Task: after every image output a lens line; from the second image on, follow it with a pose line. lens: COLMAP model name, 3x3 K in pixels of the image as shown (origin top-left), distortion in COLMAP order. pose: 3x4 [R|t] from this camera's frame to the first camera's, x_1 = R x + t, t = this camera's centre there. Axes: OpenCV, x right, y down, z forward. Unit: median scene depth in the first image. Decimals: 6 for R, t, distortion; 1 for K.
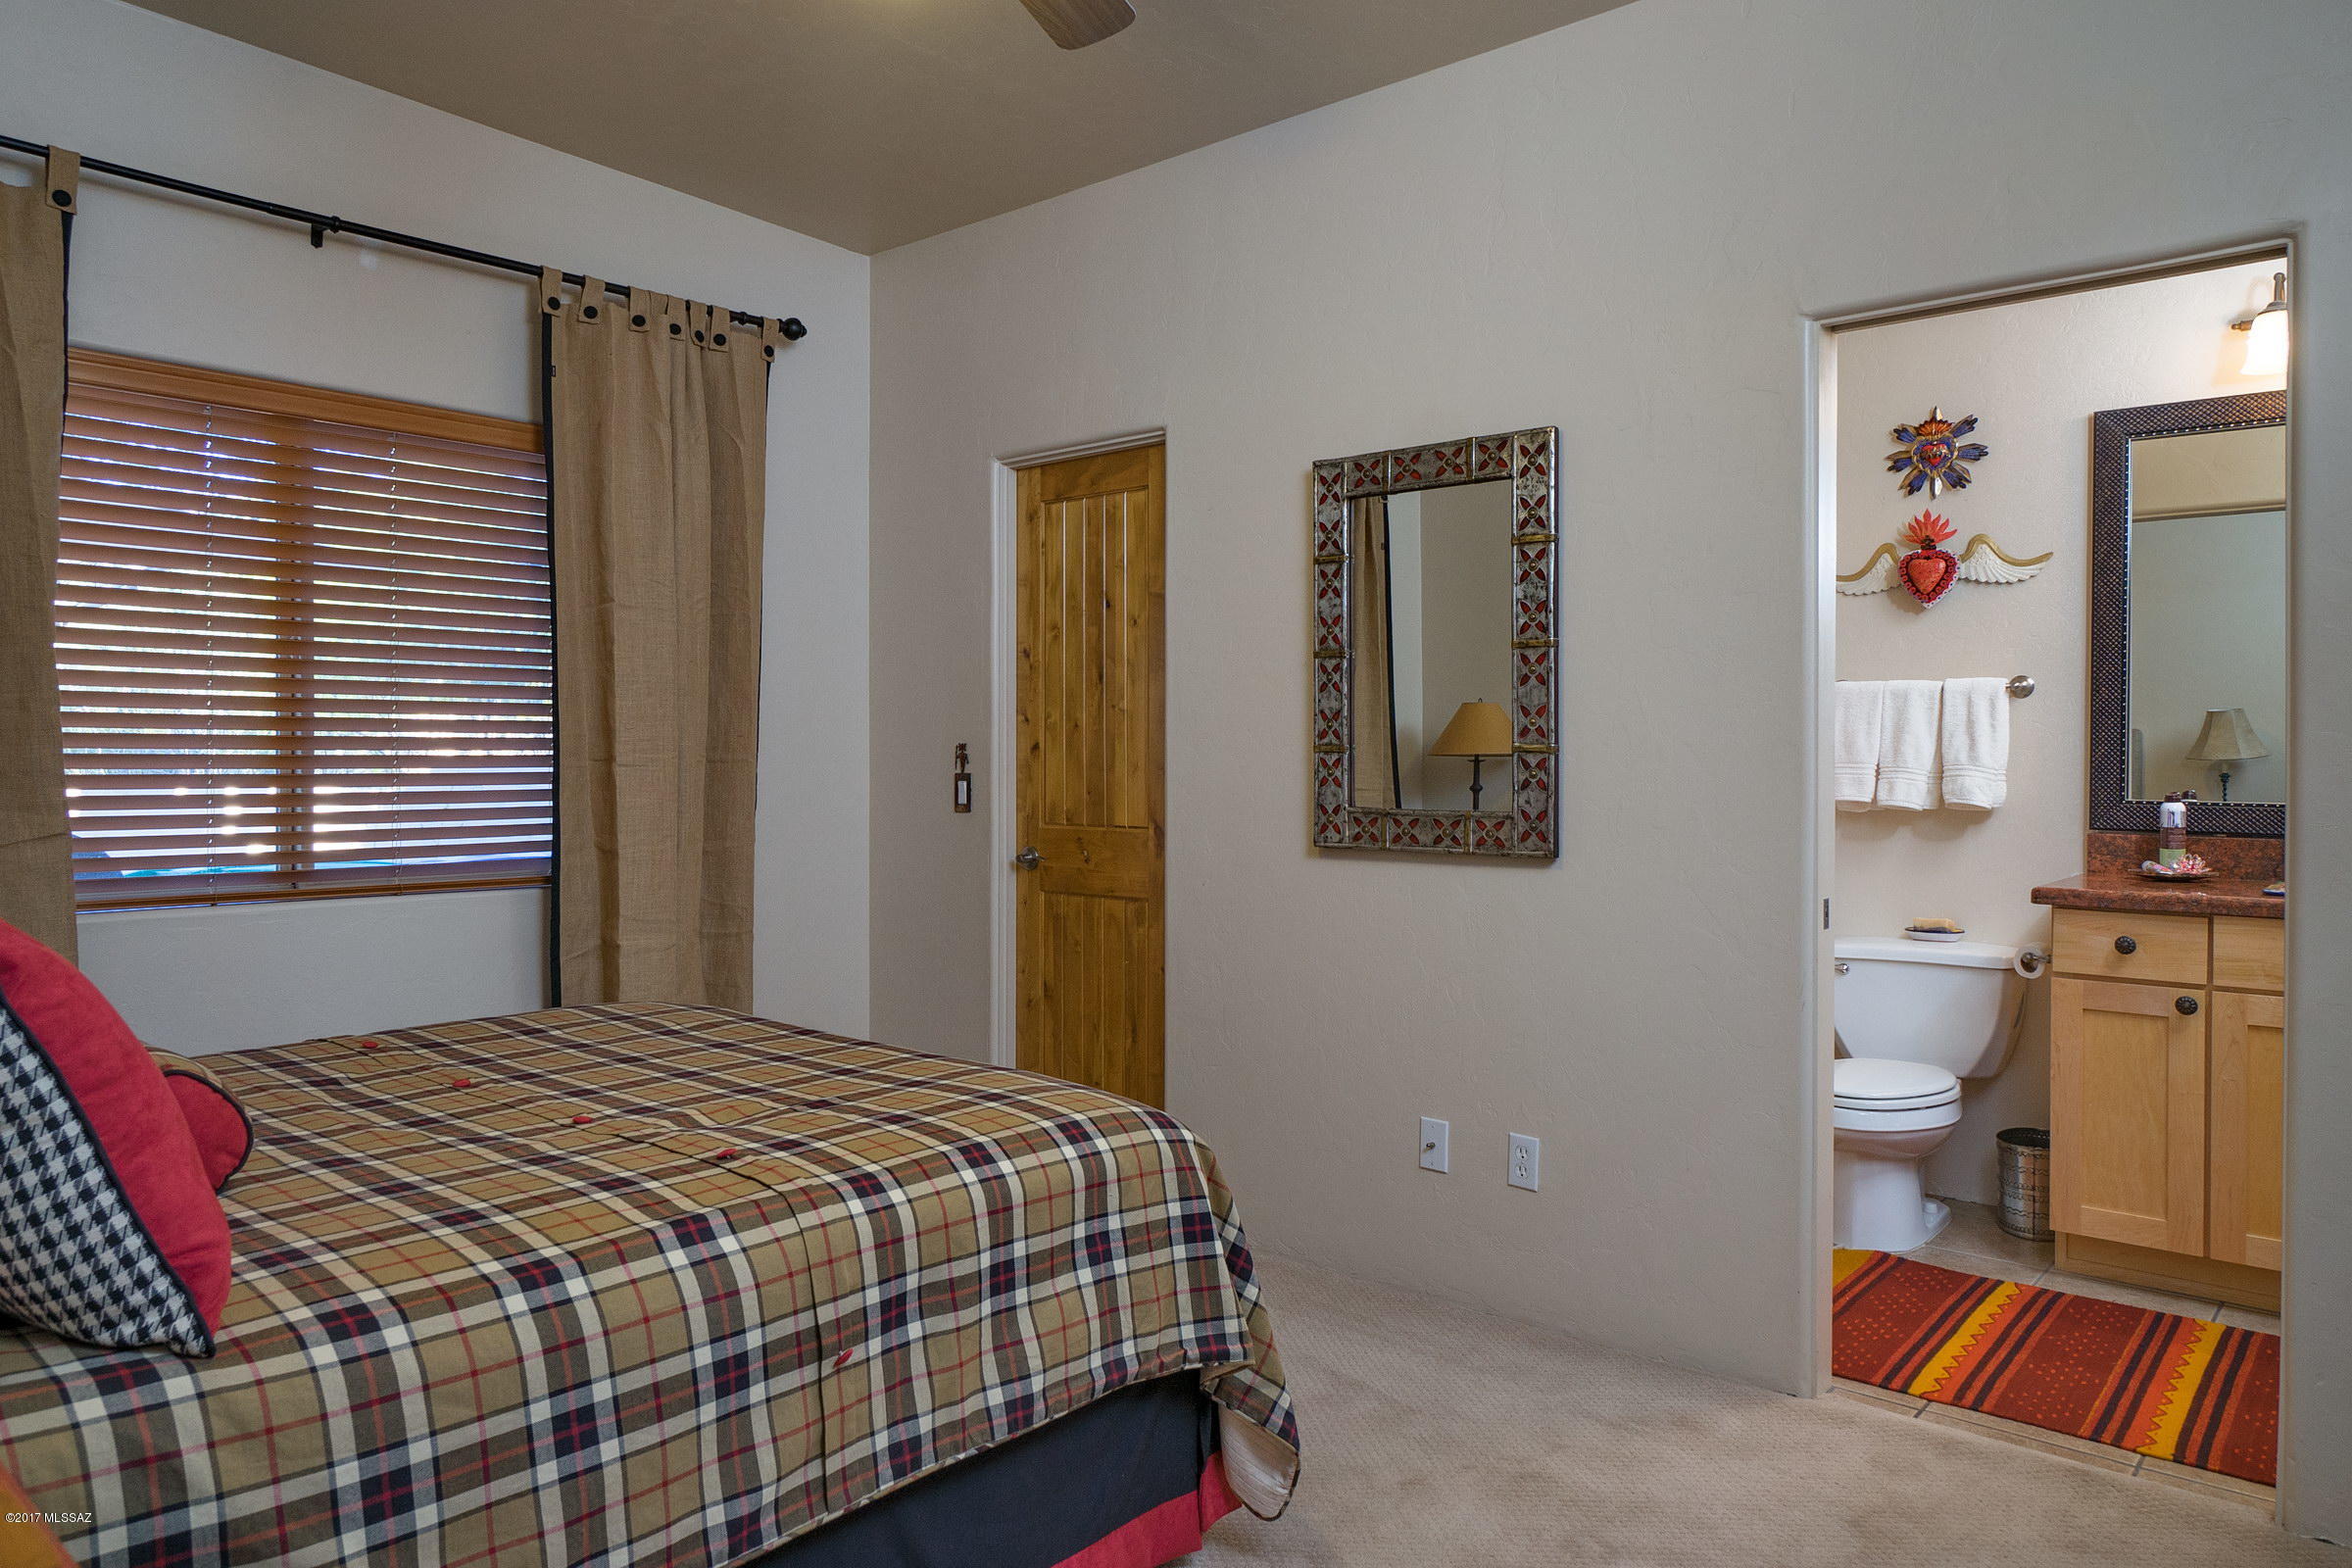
lens RADIAL K [[1497.4, 0, 1175.5], [0, 1497.4, 773.7], [0, 0, 1]] dist [-0.001396, 0.003307]
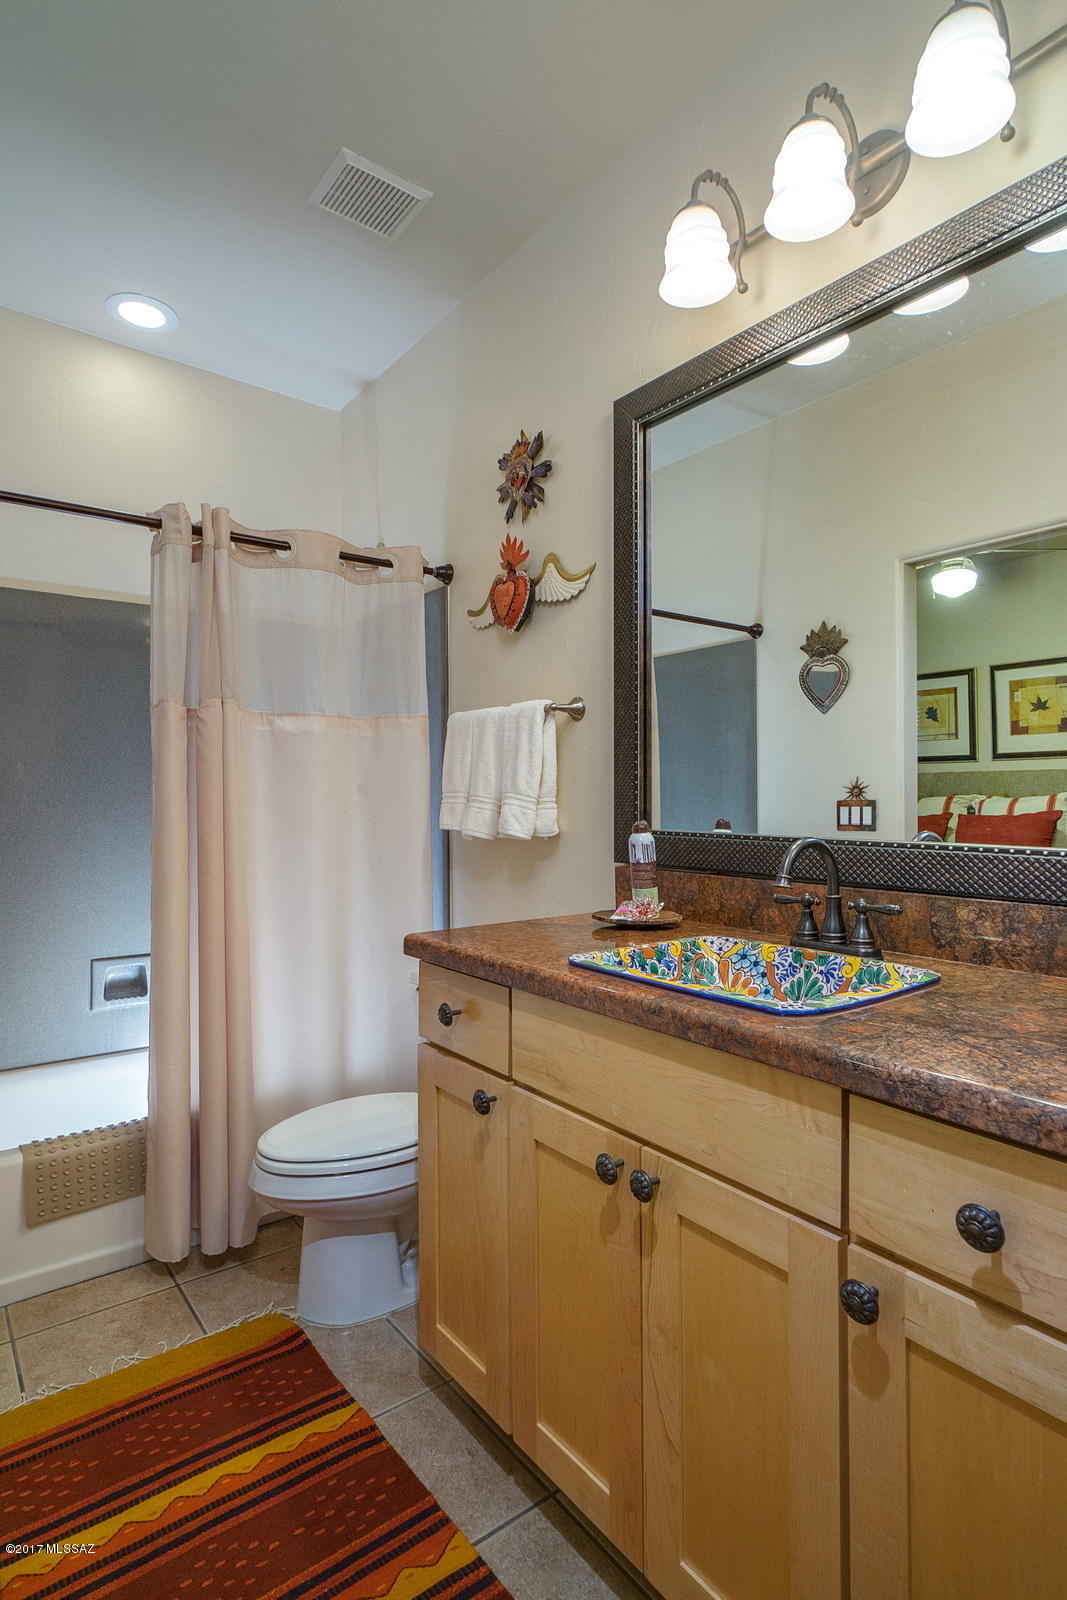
lens RADIAL K [[821.0, 0, 534.5], [0, 821.0, 804.7], [0, 0, 1]] dist [0.002114, -0.000134]
pose [[0.980197, -0.004161, -0.197983, 0.651533], [0.004435, 0.999990, 0.000940, 0.001969], [0.197977, -0.001799, 0.980205, 0.492872]]
